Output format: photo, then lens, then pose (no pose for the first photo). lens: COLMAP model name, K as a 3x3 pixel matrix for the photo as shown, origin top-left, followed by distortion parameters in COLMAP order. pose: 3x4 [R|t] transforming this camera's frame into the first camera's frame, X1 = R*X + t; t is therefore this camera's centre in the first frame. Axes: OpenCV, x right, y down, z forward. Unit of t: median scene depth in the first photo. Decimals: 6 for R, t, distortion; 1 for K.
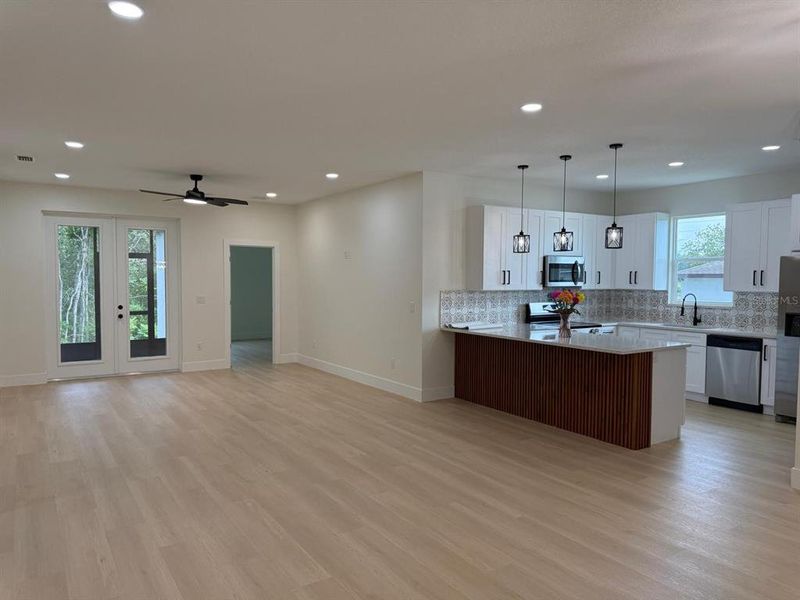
lens RADIAL K [[565.3, 0, 400.0], [0, 565.3, 300.0], [0, 0, 1]] dist [0.087144, -0.119463]
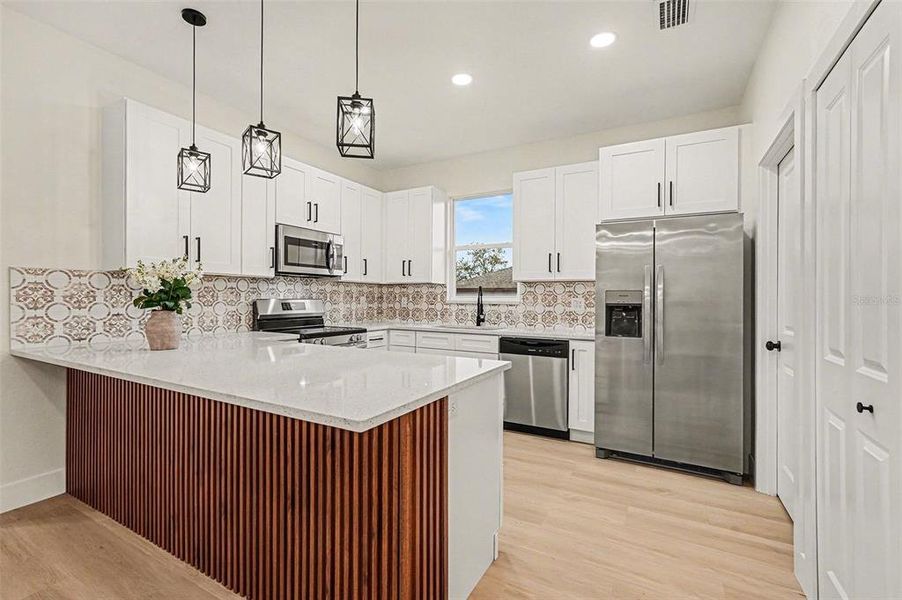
lens RADIAL K [[405.8, 0, 441.1], [0, 405.8, 301.9], [0, 0, 1]] dist [-0.000585, 0.000024]
pose [[0.895548, -0.005750, 0.444928, 0.215084], [0.017798, 0.999579, -0.022906, 0.022557], [-0.444609, 0.028432, 0.895273, 0.513452]]
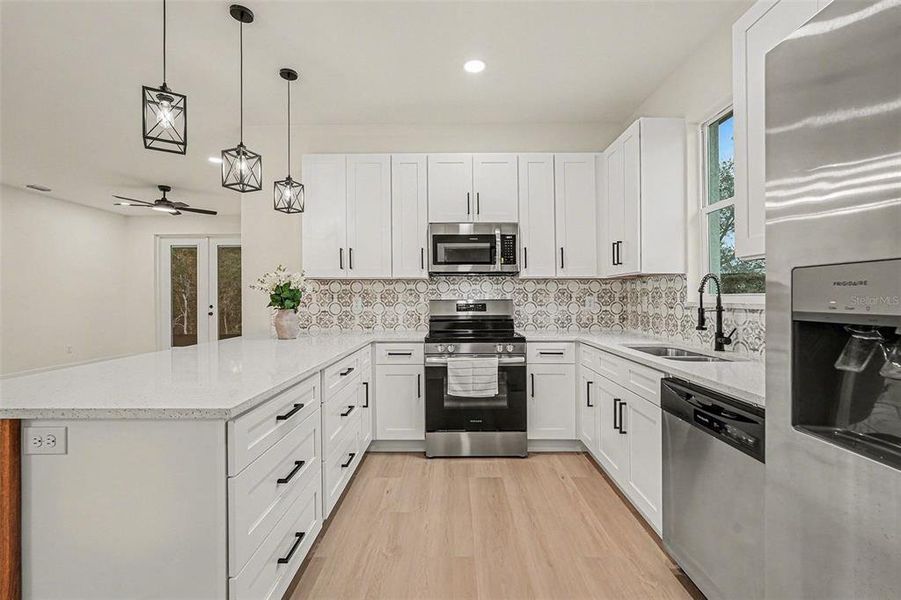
lens RADIAL K [[398.3, 0, 450.5], [0, 398.3, 300.0], [0, 0, 1]] dist [-0.003717, -0.000200]
pose [[0.821974, -0.004606, -0.569506, 0.519789], [-0.015410, 0.999421, -0.030325, 0.018921], [0.569316, 0.033702, 0.821428, 0.650388]]
